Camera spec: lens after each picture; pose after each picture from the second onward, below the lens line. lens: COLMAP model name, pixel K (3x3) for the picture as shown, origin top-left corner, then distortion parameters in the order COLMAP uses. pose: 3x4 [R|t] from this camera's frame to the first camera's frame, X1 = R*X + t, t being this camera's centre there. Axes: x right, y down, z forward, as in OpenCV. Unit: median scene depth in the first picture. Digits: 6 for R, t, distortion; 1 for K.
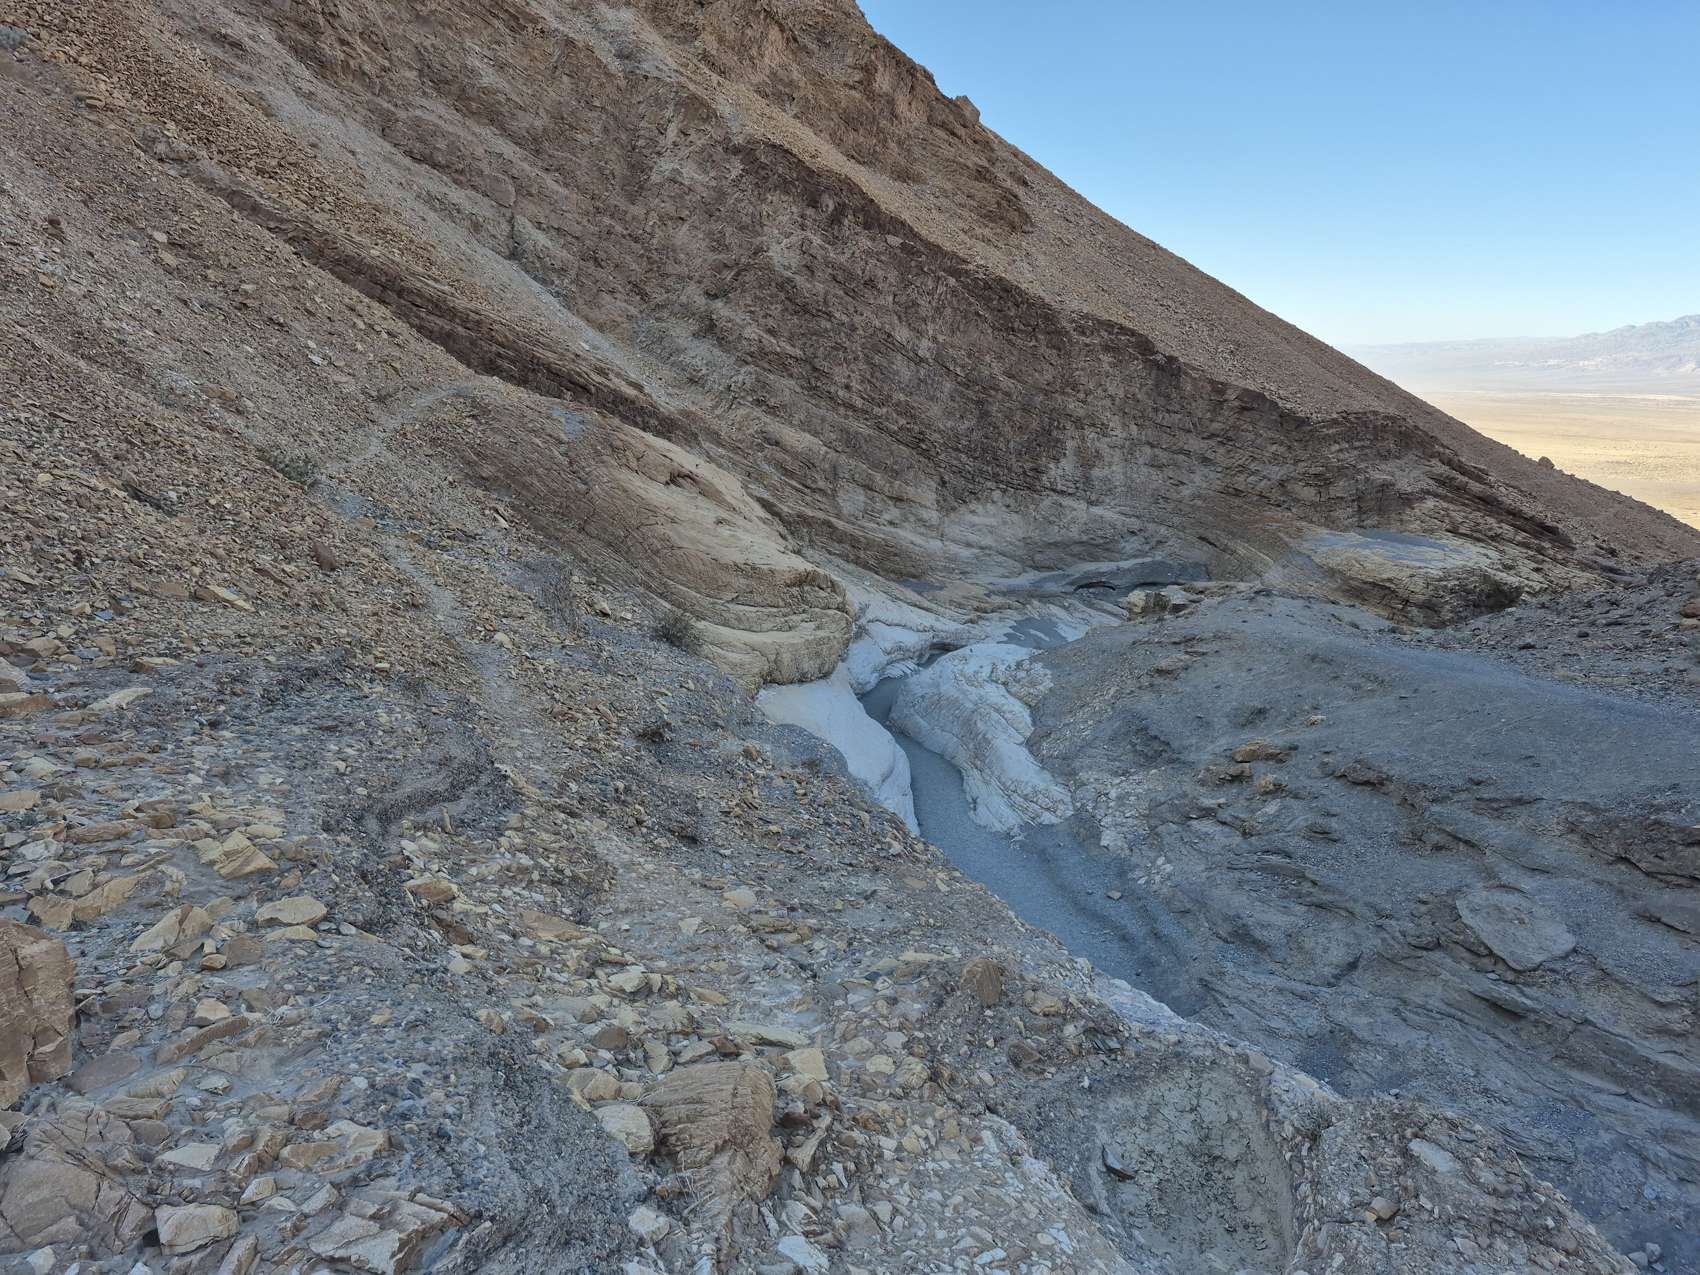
lens RADIAL K [[1184.4, 0, 844.2], [0, 1184.4, 621.2], [0, 0, 1]] dist [0.095504, -0.102411]
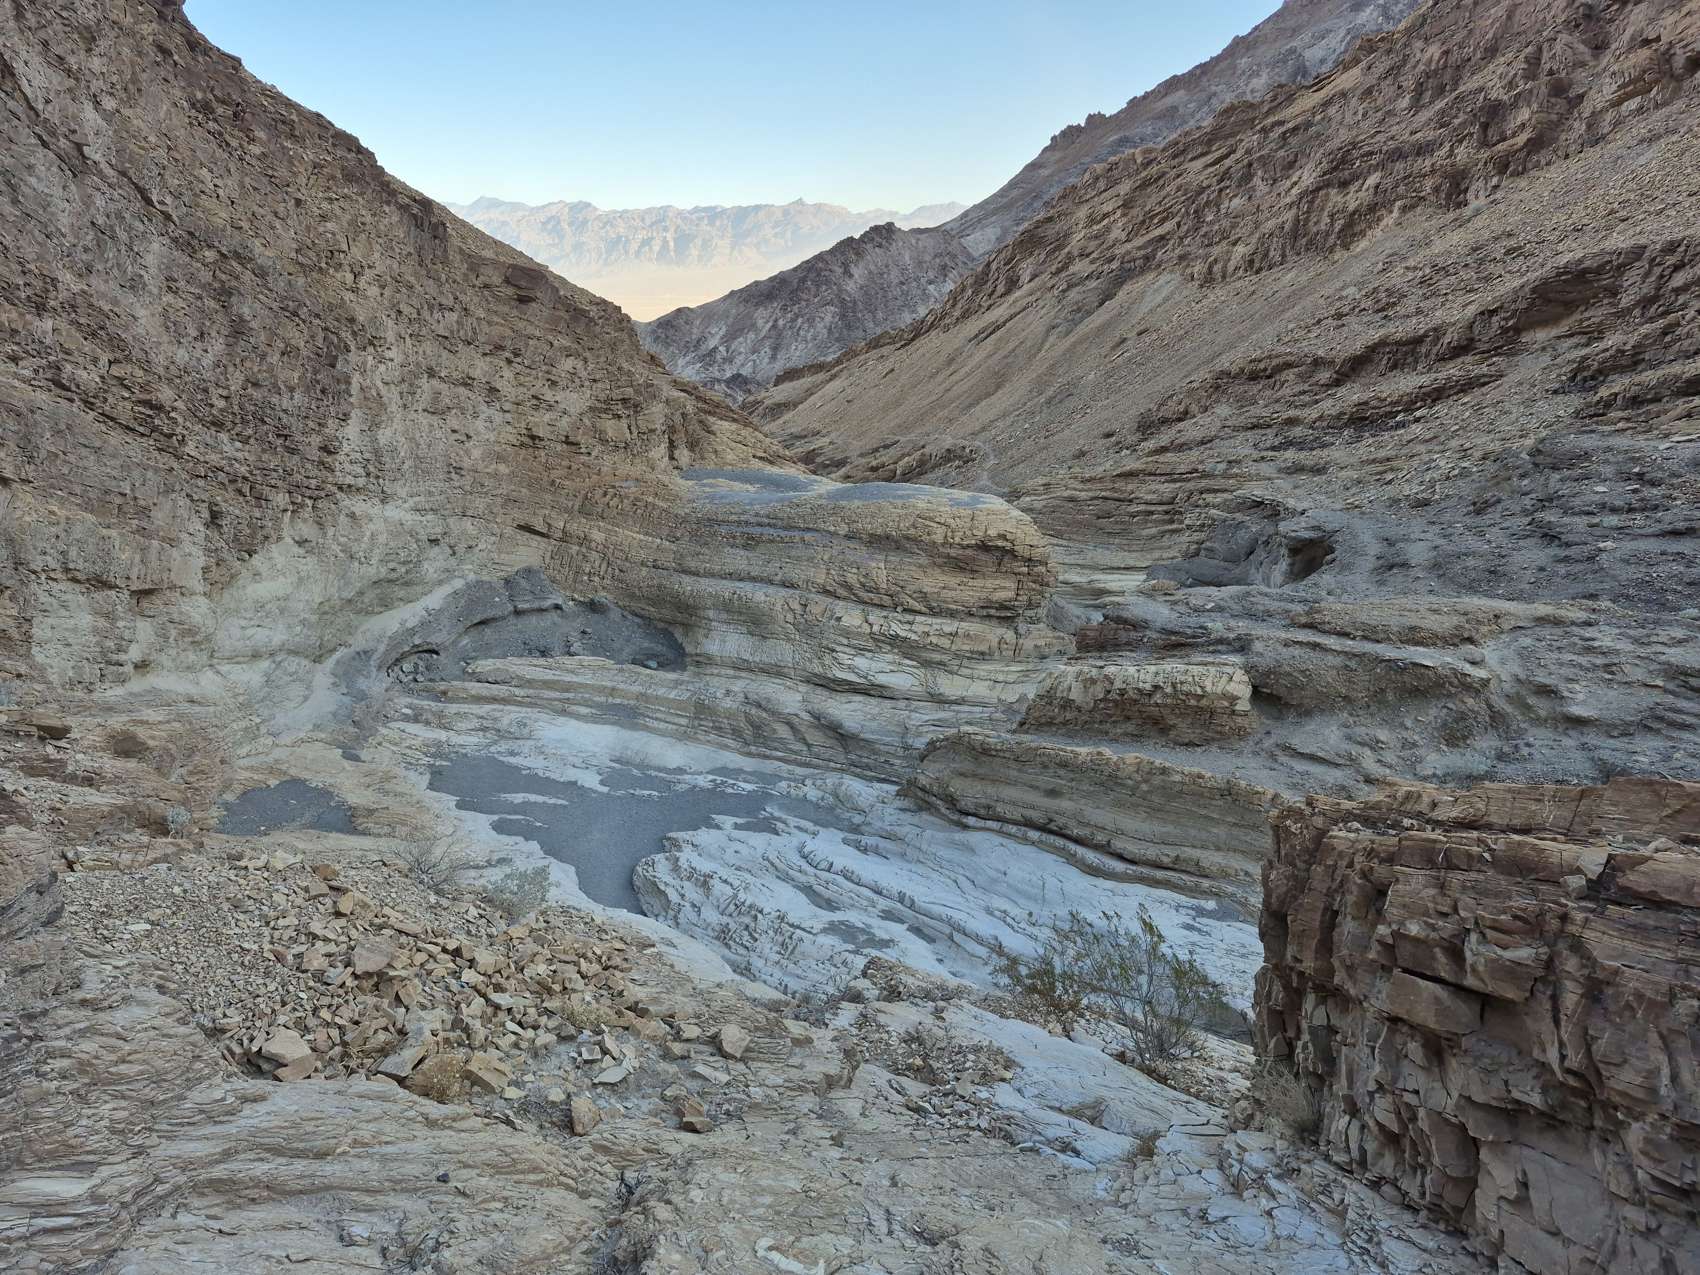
lens RADIAL K [[1184.4, 0, 860.4], [0, 1184.4, 633.9], [0, 0, 1]] dist [0.095504, -0.102411]
pose [[0.434111, -0.276228, 0.857465, -0.245165], [0.199982, 0.957630, 0.207251, -0.180278], [-0.878382, 0.081507, 0.470958, 0.975535]]
